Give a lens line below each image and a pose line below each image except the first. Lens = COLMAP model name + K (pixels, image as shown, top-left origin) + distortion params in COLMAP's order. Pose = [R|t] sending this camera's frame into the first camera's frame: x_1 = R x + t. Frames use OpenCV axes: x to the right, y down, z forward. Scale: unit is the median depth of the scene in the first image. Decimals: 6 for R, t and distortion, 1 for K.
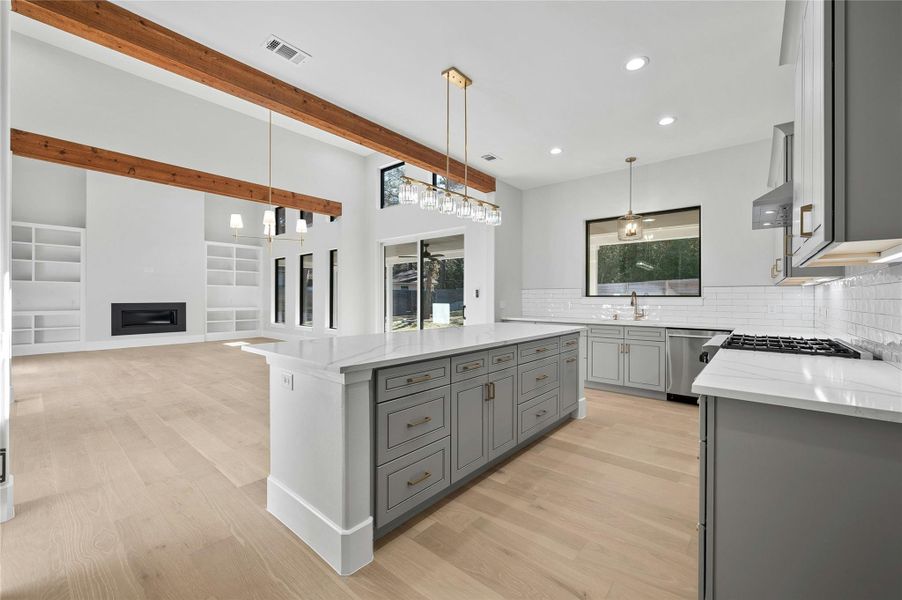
lens RADIAL K [[363.7, 0, 451.0], [0, 363.7, 300.0], [0, 0, 1]] dist [-0.007169, 0.000665]
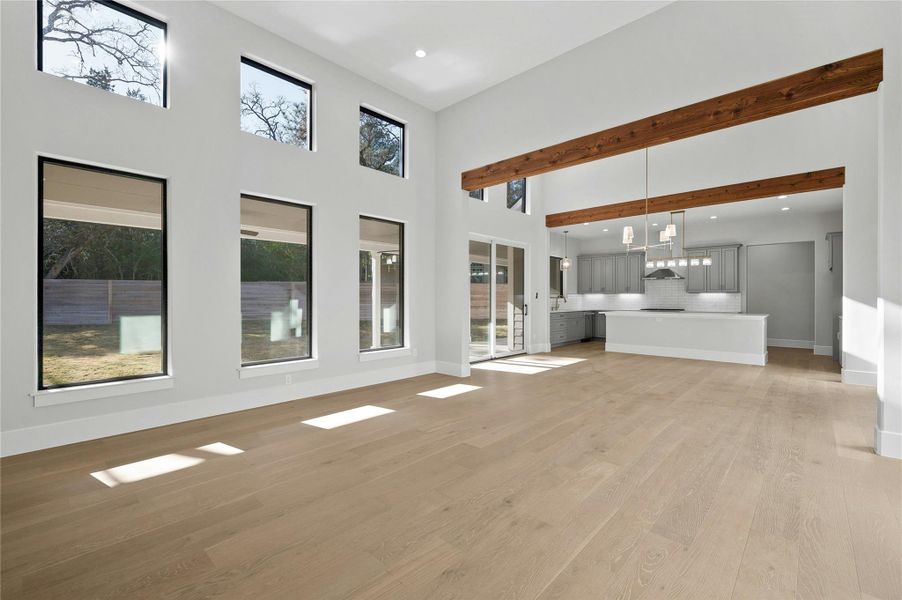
lens RADIAL K [[384.3, 0, 451.0], [0, 384.3, 300.0], [0, 0, 1]] dist [-0.000962, -0.000007]
pose [[0.050949, -0.004834, 0.998690, -0.992309], [0.005326, 0.999975, 0.004568, -0.006167], [-0.998687, 0.005087, 0.050974, 0.886022]]
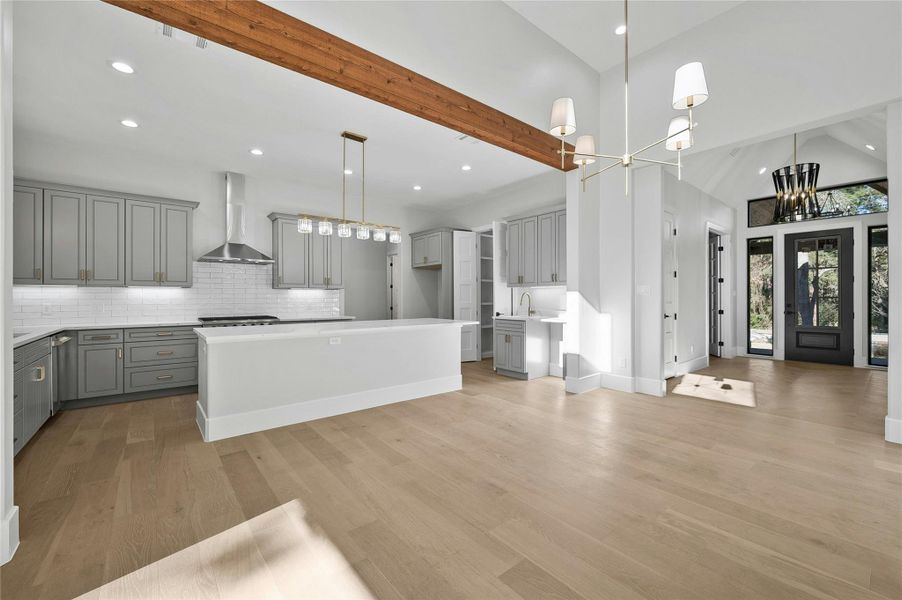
lens RADIAL K [[369.9, 0, 448.7], [0, 369.9, 297.3], [0, 0, 1]] dist [-0.000550, -0.000152]
pose [[-0.982753, 0.000712, 0.184923, -0.211862], [0.001764, 0.999983, 0.005522, -0.005780], [-0.184916, 0.005753, -0.982737, 0.832961]]
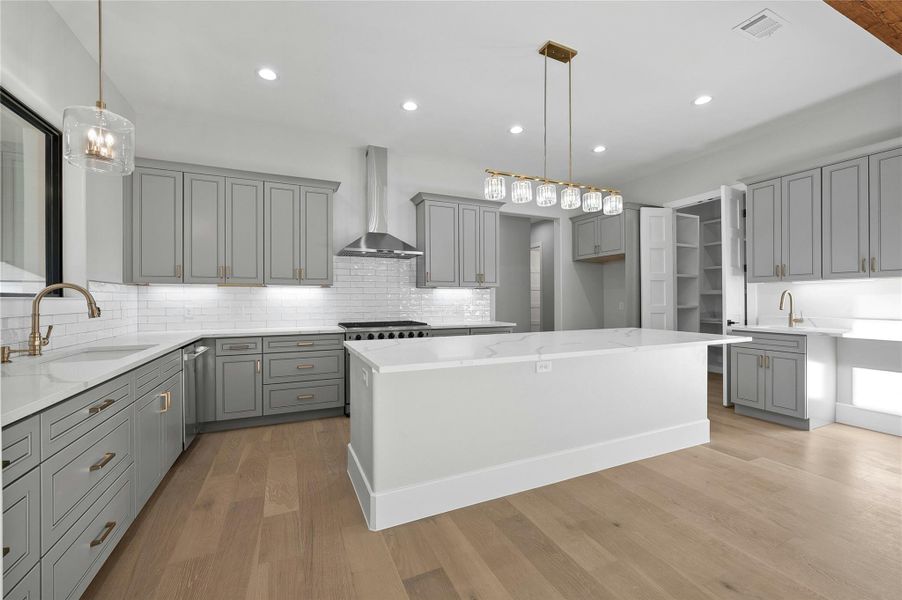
lens RADIAL K [[363.7, 0, 451.0], [0, 363.7, 300.0], [0, 0, 1]] dist [-0.007169, 0.000665]
pose [[-0.906320, 0.000849, 0.422591, -0.041236], [0.004565, 0.999959, 0.007781, -0.004156], [-0.422568, 0.008981, -0.906287, 0.694257]]
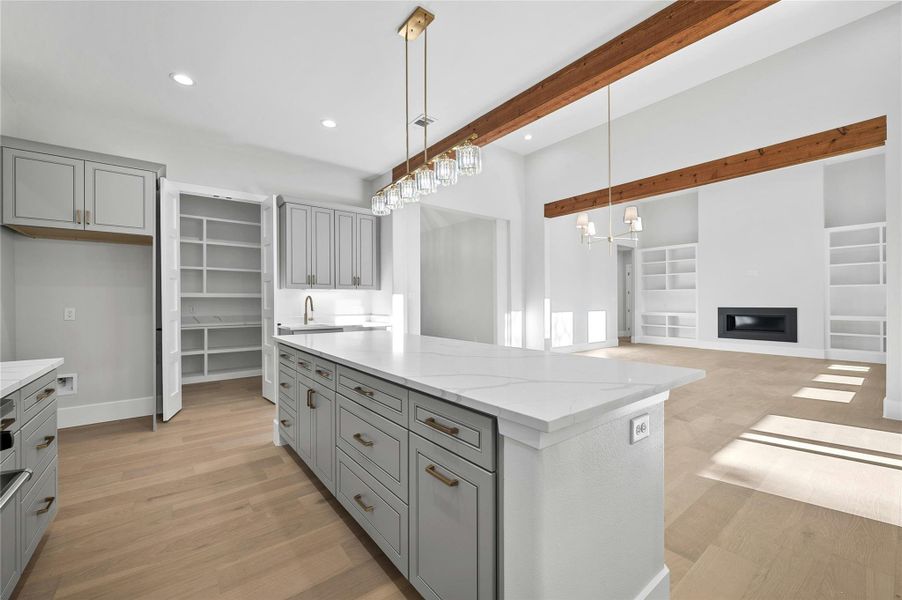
lens RADIAL K [[362.6, 0, 449.0], [0, 362.6, 301.9], [0, 0, 1]] dist [-0.006514, 0.000651]
pose [[-0.204123, -0.002102, -0.978943, 0.280435], [-0.005386, 0.999985, -0.001025, -0.001786], [0.978931, 0.005063, -0.204131, 0.446808]]
